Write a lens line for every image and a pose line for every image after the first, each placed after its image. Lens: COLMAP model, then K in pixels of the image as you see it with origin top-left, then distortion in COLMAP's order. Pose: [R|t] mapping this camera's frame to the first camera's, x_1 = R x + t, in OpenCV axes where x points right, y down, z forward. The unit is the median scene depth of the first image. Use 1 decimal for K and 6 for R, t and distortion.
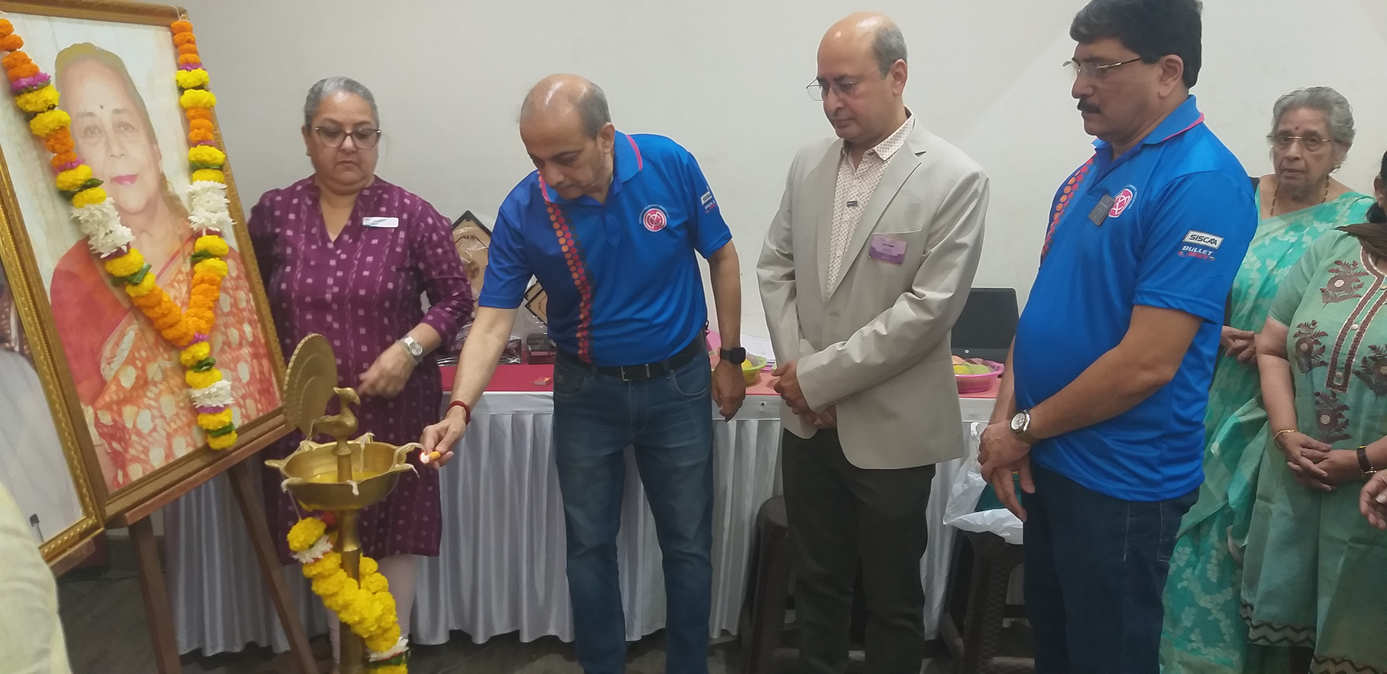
lens RADIAL K [[1065.9, 0, 660.0], [0, 1065.9, 340.3], [0, 0, 1]] dist [0.082164, -0.170199]
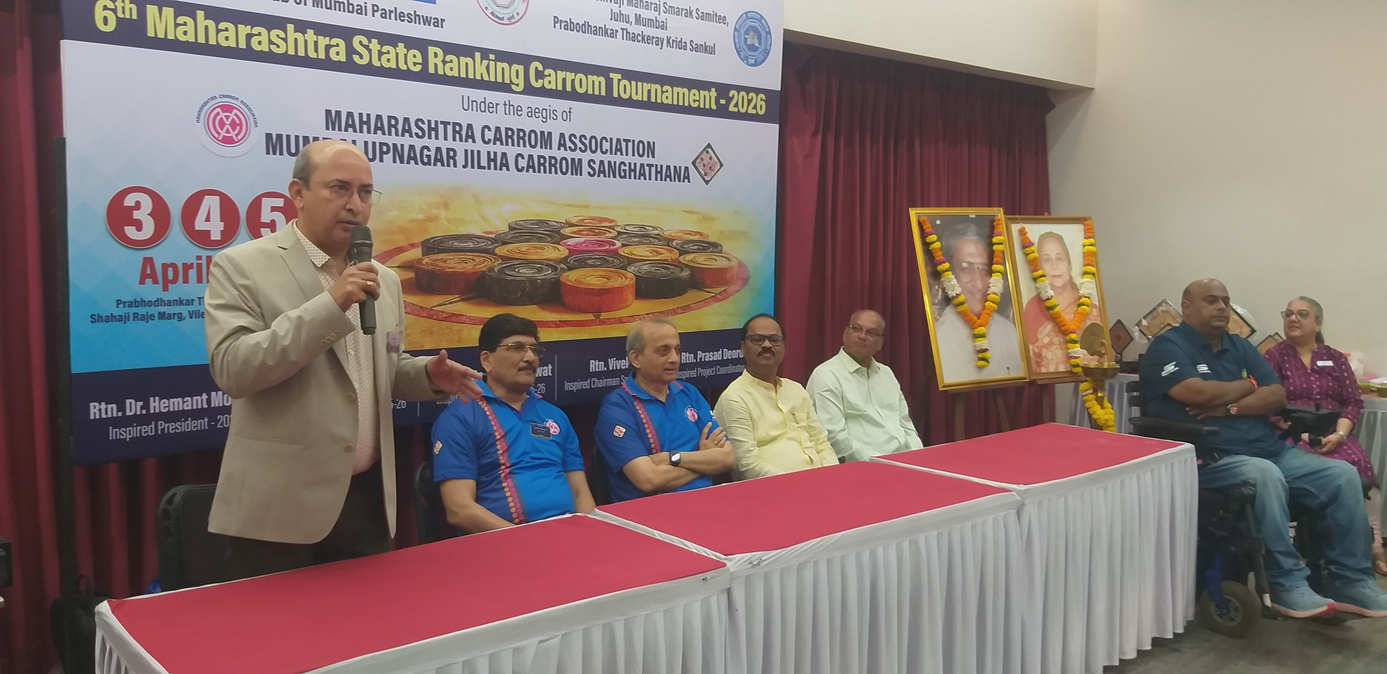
lens RADIAL K [[1065.9, 0, 685.2], [0, 1065.9, 337.7], [0, 0, 1]] dist [0.082164, -0.170199]
pose [[0.614155, 0.048064, -0.787721, 1.204879], [-0.160525, 0.984885, -0.065061, 0.370775], [0.772687, 0.166406, 0.612587, -1.562487]]
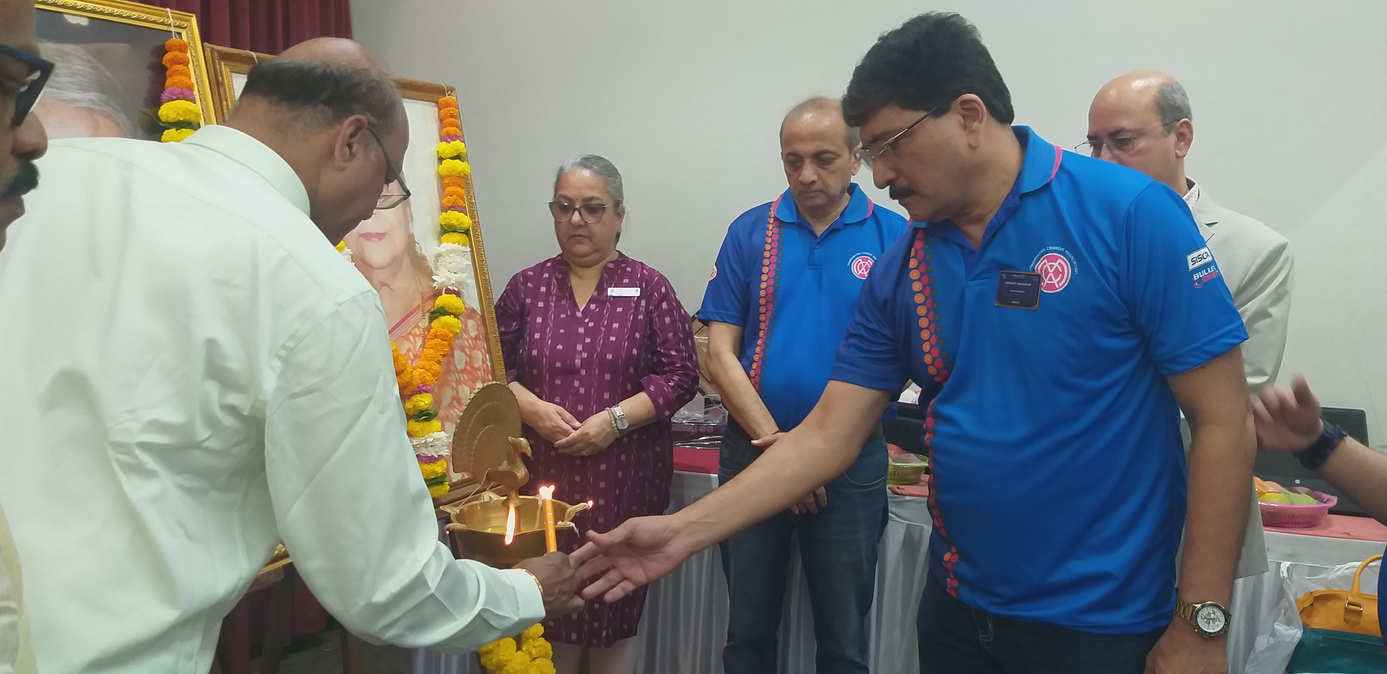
lens RADIAL K [[1065.9, 0, 672.9], [0, 1065.9, 339.6], [0, 0, 1]] dist [0.082164, -0.170199]
pose [[0.951725, 0.046687, -0.303380, 0.116817], [-0.079506, 0.992129, -0.096736, 0.032491], [0.296476, 0.116187, 0.947947, 0.085211]]
